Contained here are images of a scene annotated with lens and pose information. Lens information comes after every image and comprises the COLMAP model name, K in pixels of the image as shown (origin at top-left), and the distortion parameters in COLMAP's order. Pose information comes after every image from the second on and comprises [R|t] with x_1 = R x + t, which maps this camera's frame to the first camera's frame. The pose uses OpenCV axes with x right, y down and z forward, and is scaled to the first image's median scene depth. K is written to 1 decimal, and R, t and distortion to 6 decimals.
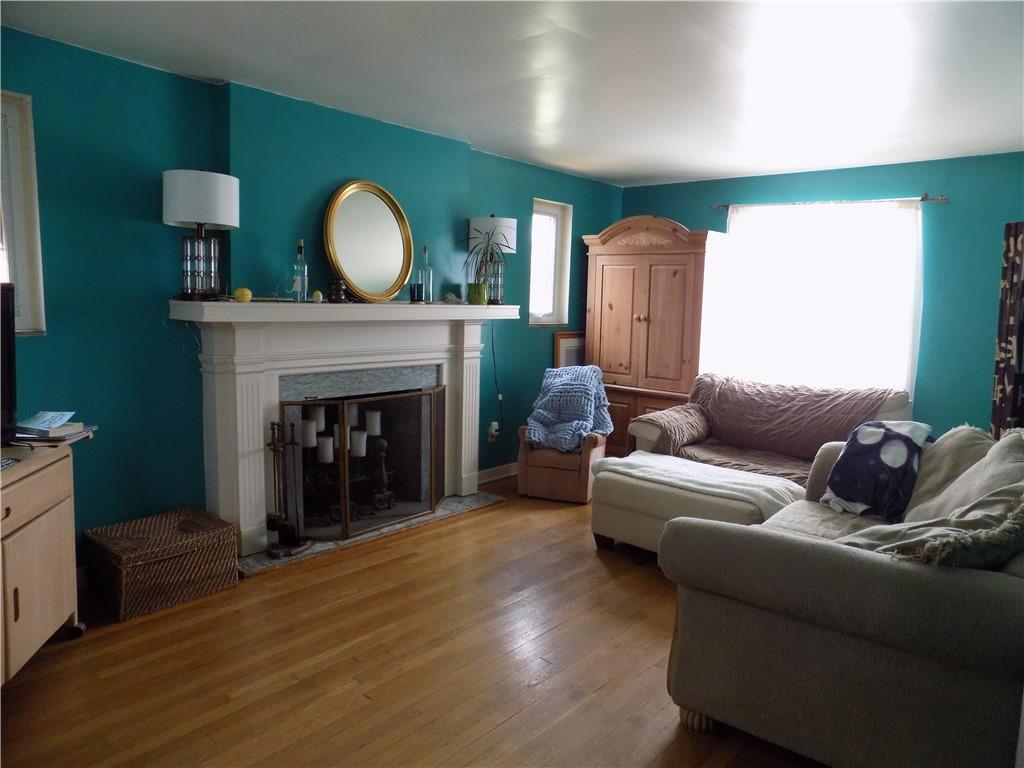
lens RADIAL K [[689.5, 0, 514.1], [0, 689.5, 383.4], [0, 0, 1]] dist [-0.044907, 0.027323]
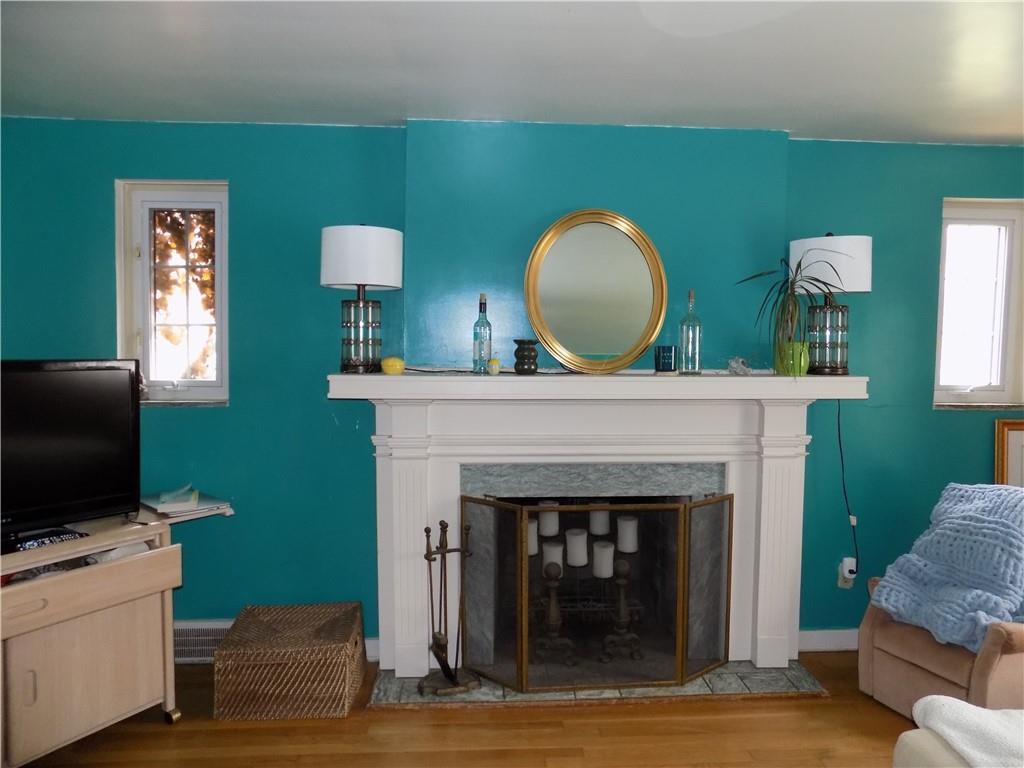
lens RADIAL K [[689.5, 0, 510.0], [0, 689.5, 381.2], [0, 0, 1]] dist [-0.044907, 0.027323]
pose [[0.700908, 0.021386, -0.712931, 0.232117], [-0.074543, 0.996273, -0.043401, -0.065265], [0.709346, 0.083564, 0.699890, 0.391248]]
